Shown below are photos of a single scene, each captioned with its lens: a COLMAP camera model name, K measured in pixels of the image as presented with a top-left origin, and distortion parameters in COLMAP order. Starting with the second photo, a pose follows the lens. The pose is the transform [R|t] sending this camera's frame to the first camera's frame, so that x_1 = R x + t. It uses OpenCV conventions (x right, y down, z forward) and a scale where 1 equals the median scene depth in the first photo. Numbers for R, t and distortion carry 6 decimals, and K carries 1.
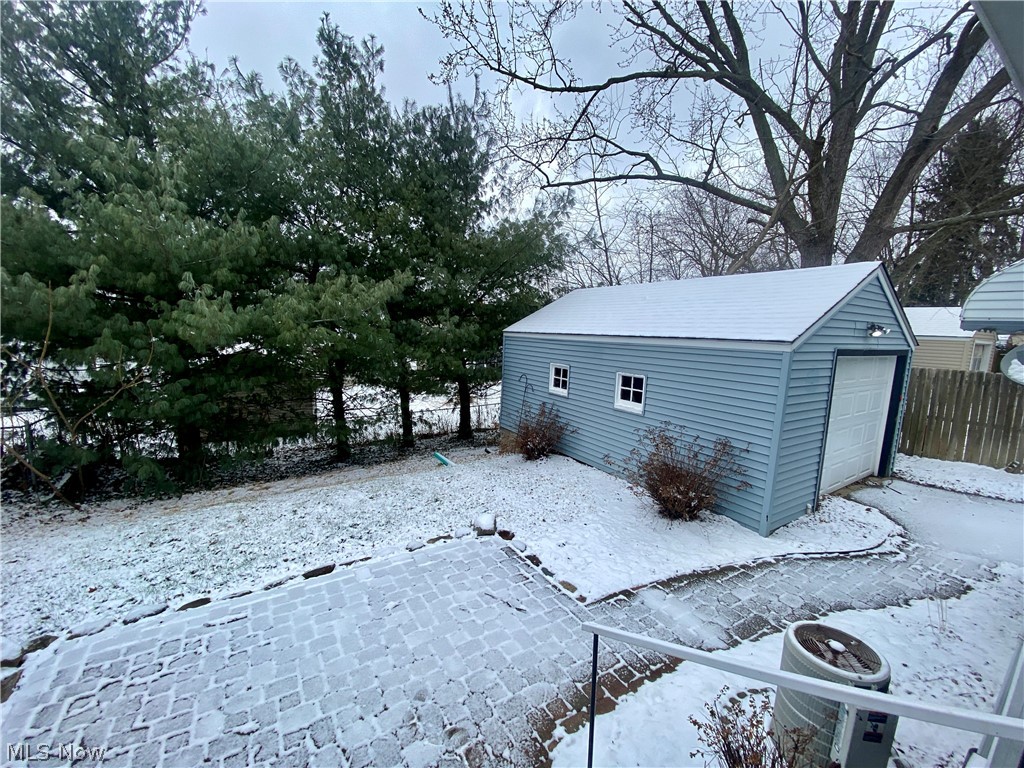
lens RADIAL K [[415.4, 0, 506.4], [0, 415.4, 383.9], [0, 0, 1]] dist [0.008899, -0.013550]
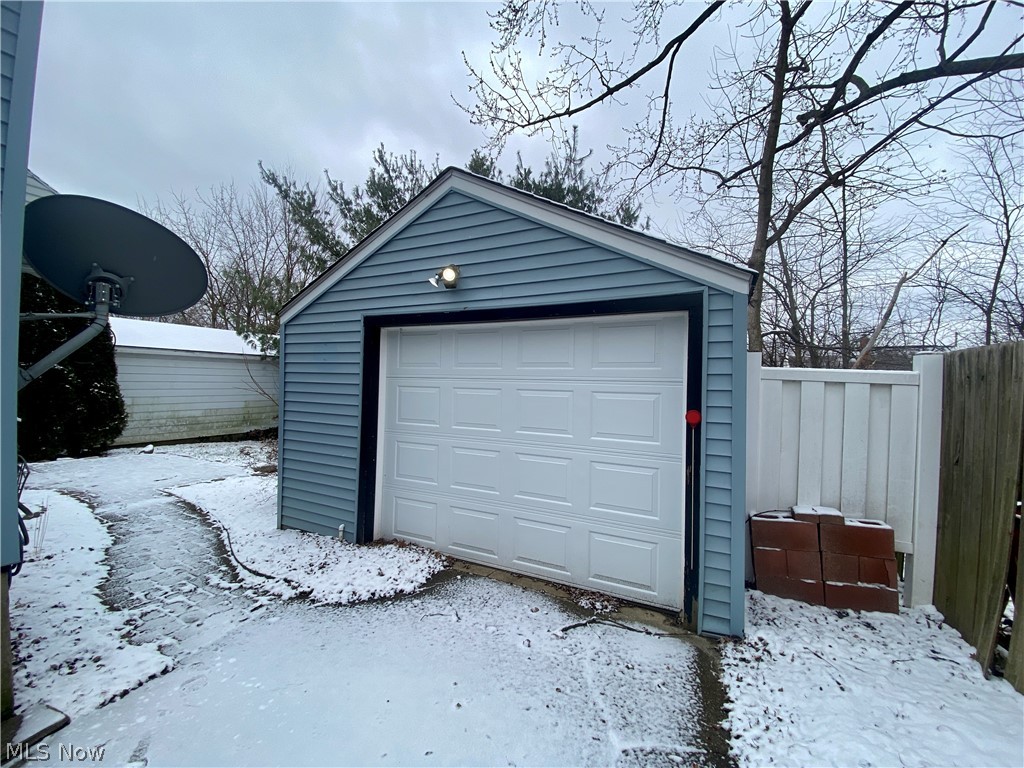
lens RADIAL K [[415.4, 0, 505.3], [0, 415.4, 390.1], [0, 0, 1]] dist [0.008899, -0.013550]
pose [[0.516098, -0.017373, -0.856353, 1.831251], [-0.121861, 0.988134, -0.093488, 0.110938], [0.847817, 0.152606, 0.507857, 1.019479]]
